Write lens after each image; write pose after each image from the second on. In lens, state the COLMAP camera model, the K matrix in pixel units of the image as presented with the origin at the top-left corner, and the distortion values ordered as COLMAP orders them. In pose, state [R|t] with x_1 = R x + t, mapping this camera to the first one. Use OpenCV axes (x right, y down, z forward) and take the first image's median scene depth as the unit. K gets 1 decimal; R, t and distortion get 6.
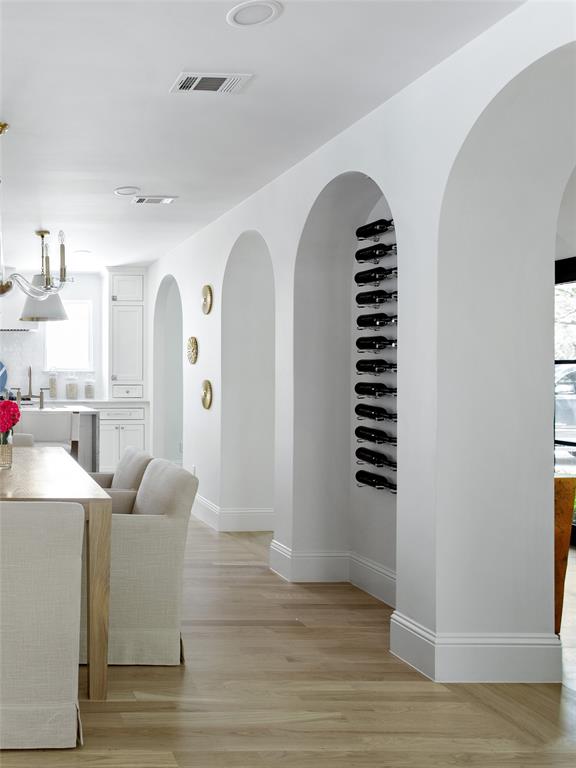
lens RADIAL K [[833.8, 0, 288.0], [0, 833.8, 383.3], [0, 0, 1]] dist [0.001663, 0.000000]
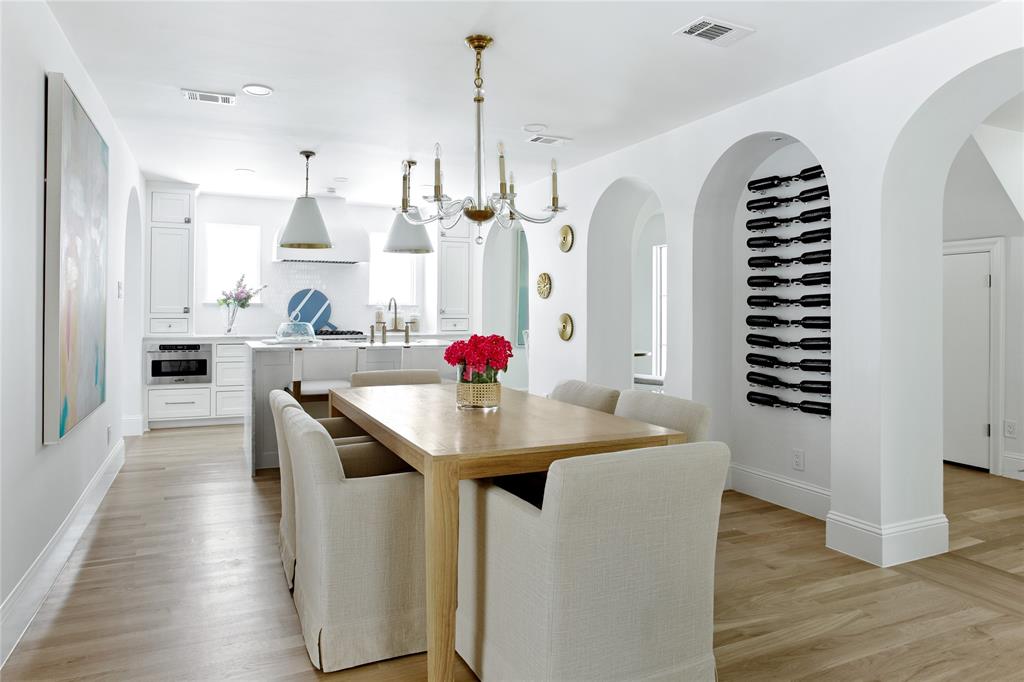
lens RADIAL K [[637.8, 0, 498.7], [0, 637.8, 317.0], [0, 0, 1]] dist [0.001682, 0.002851]
pose [[0.919137, -0.001808, 0.393933, -0.562385], [0.001599, 0.999998, 0.000859, -0.000398], [-0.393934, -0.000159, 0.919139, 0.312128]]
